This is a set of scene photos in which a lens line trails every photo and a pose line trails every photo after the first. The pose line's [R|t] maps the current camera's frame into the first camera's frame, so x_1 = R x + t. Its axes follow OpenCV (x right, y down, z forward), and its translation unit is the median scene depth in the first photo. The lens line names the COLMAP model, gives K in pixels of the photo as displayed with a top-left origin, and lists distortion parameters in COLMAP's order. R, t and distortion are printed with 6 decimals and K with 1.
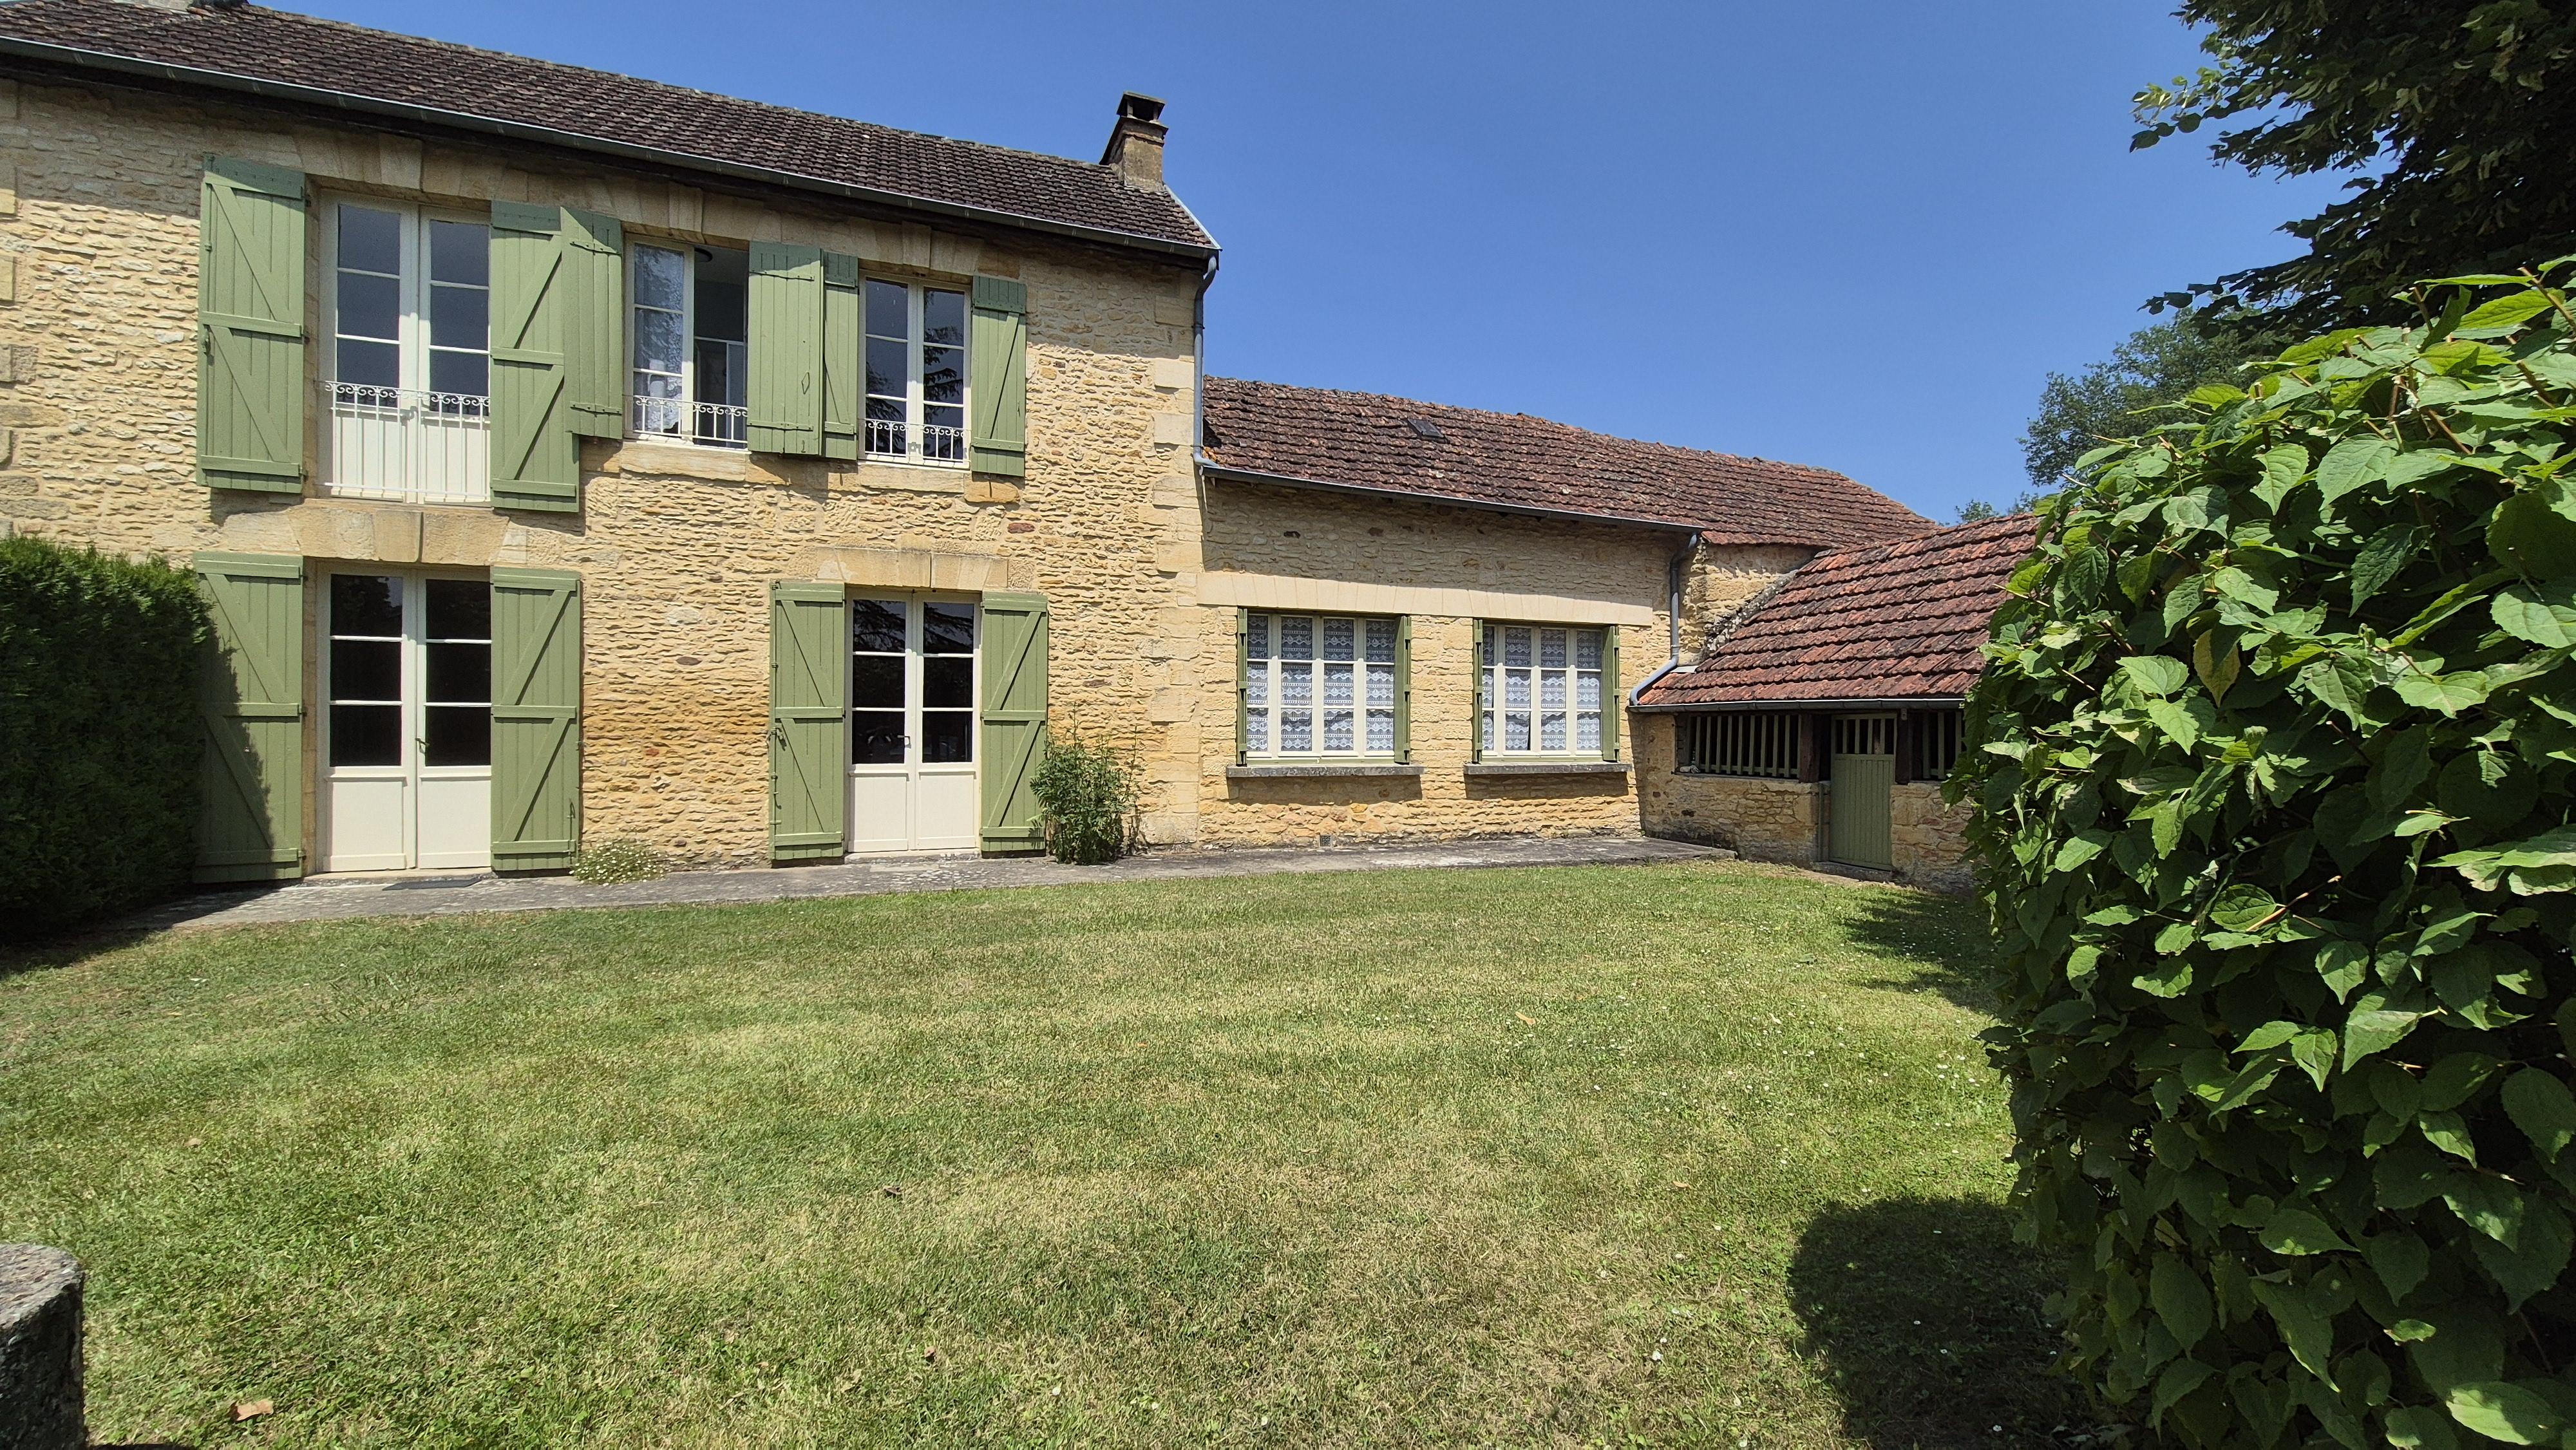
lens RADIAL K [[1058.6, 0, 1317.2], [0, 1058.6, 723.1], [0, 0, 1]] dist [0.000079, 0.001299]
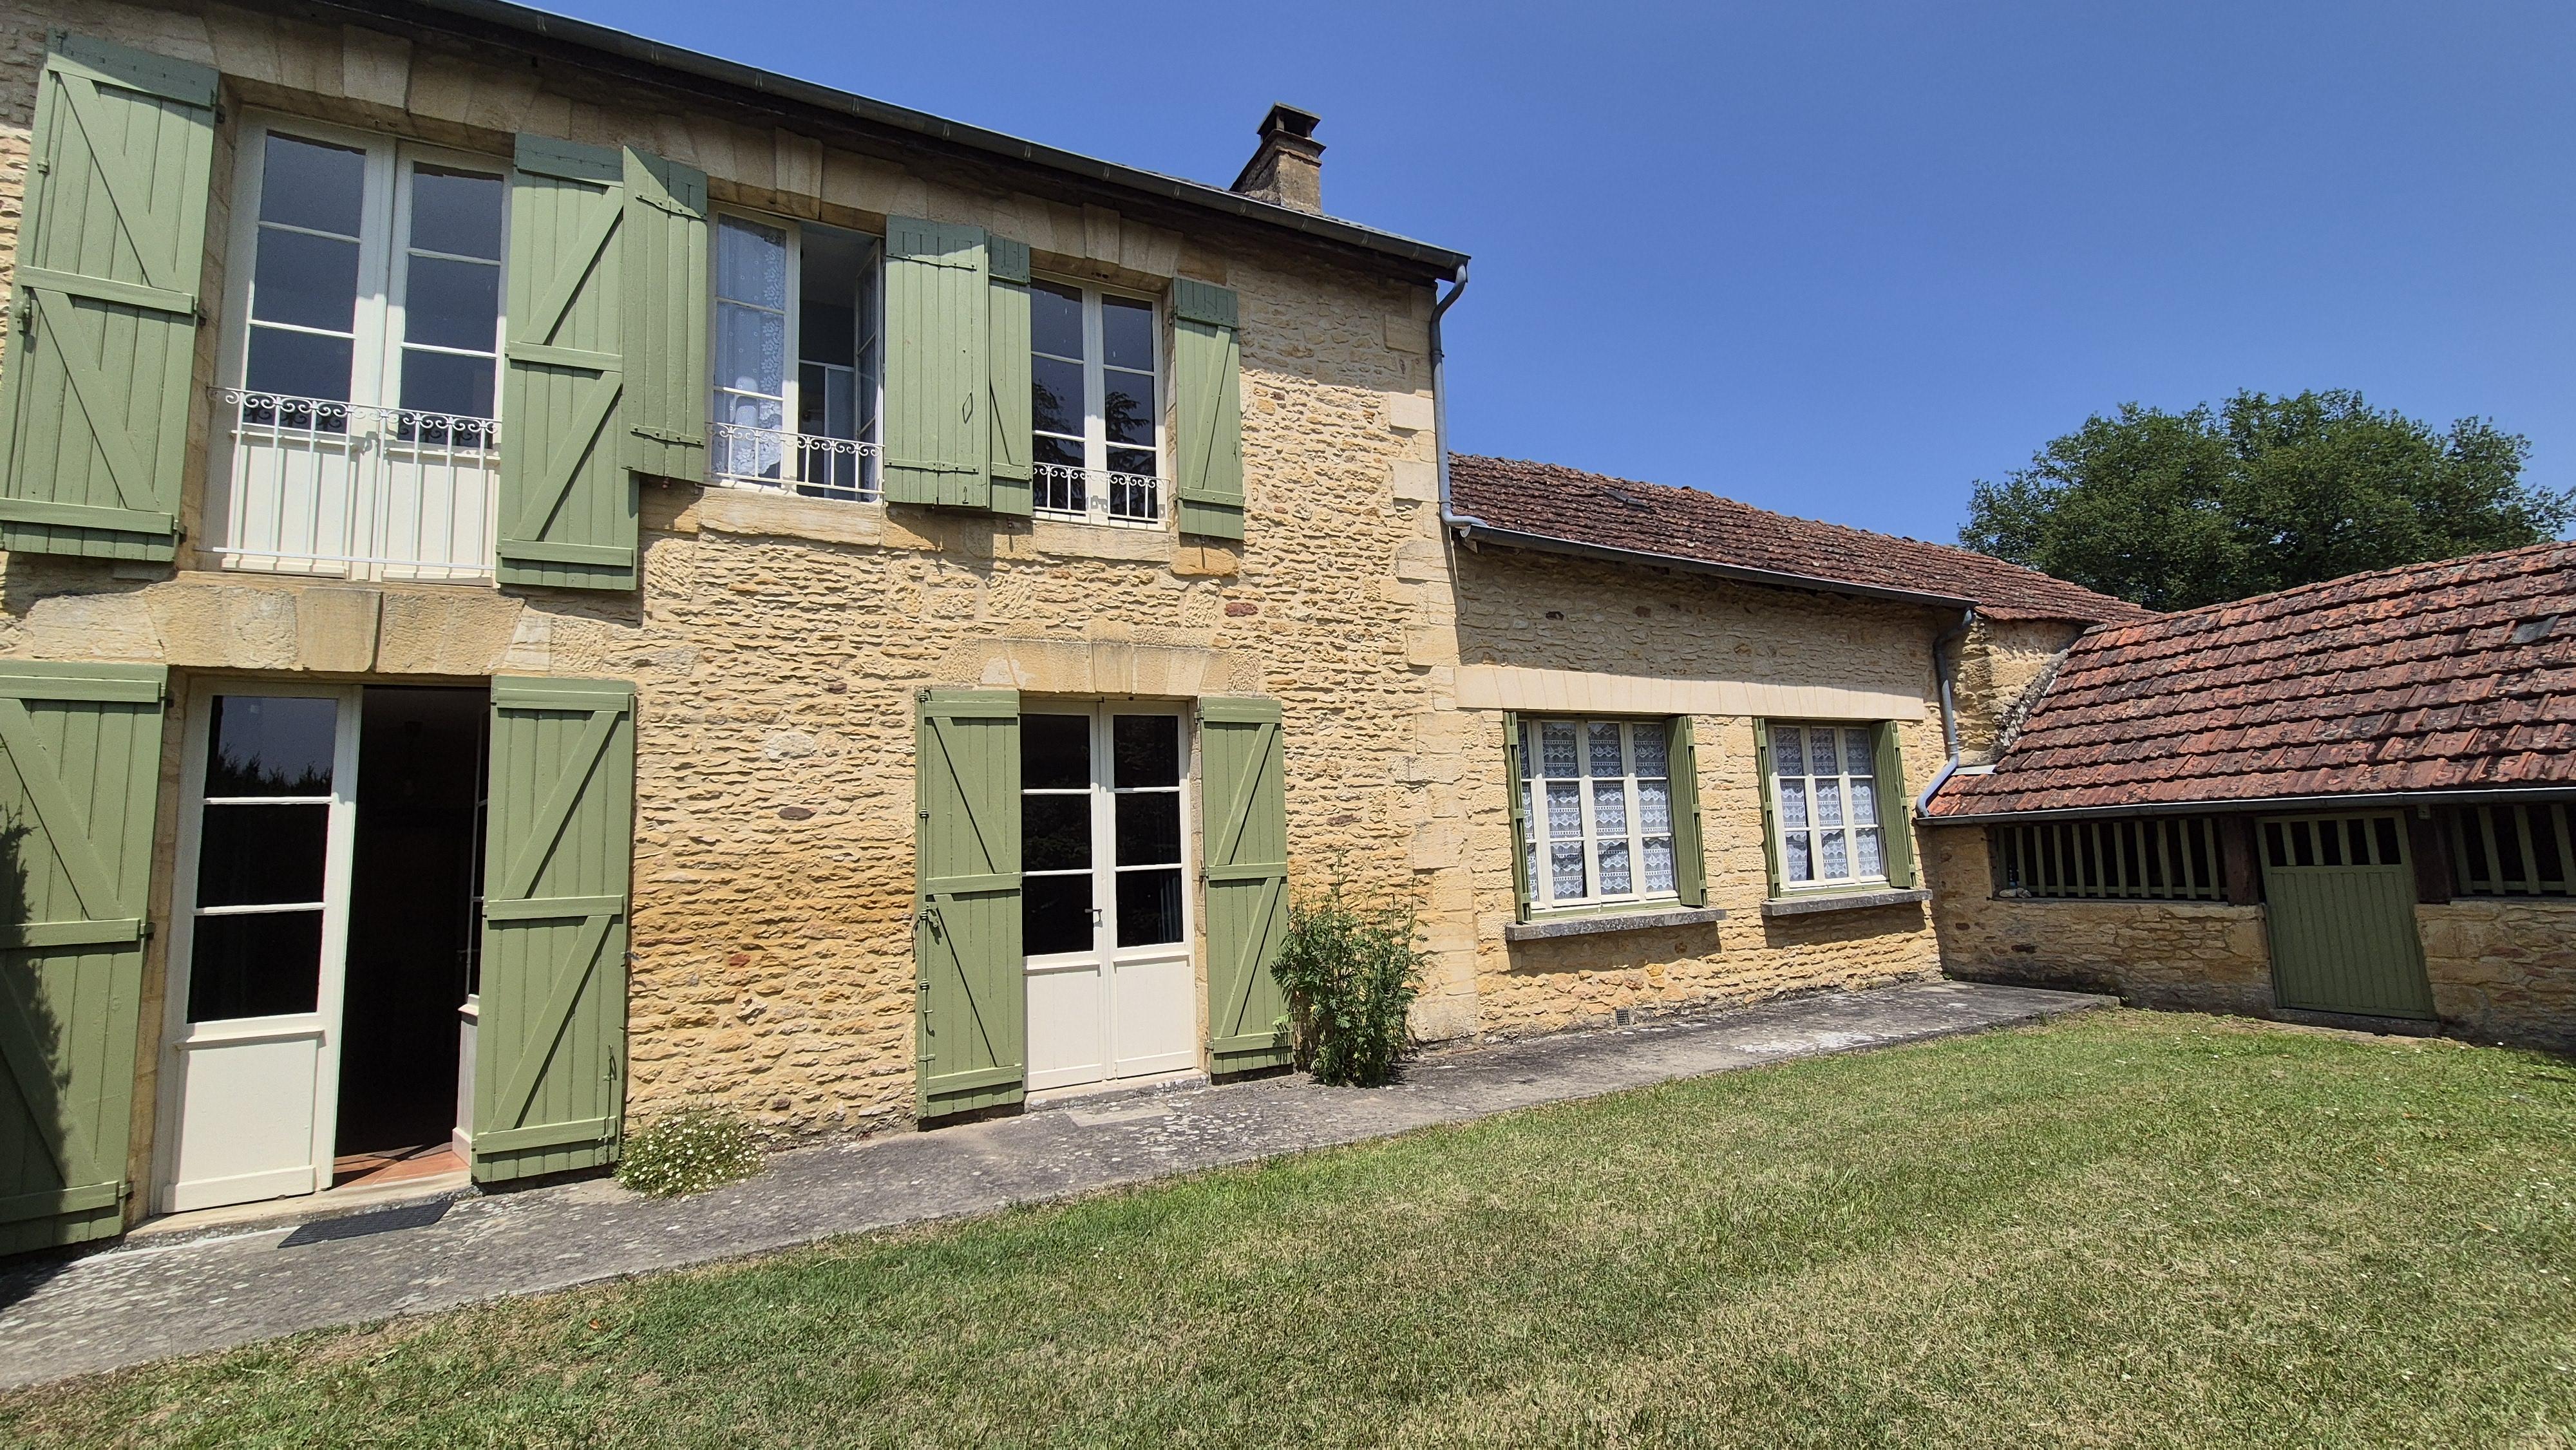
lens RADIAL K [[1039.2, 0, 1288.0], [0, 1039.2, 725.0], [0, 0, 1]] dist [0.000798, -0.000491]
pose [[0.994214, -0.036795, 0.100923, -0.344314], [0.048543, 0.991999, -0.116539, -0.022983], [-0.095828, 0.120764, 0.988045, 0.322681]]
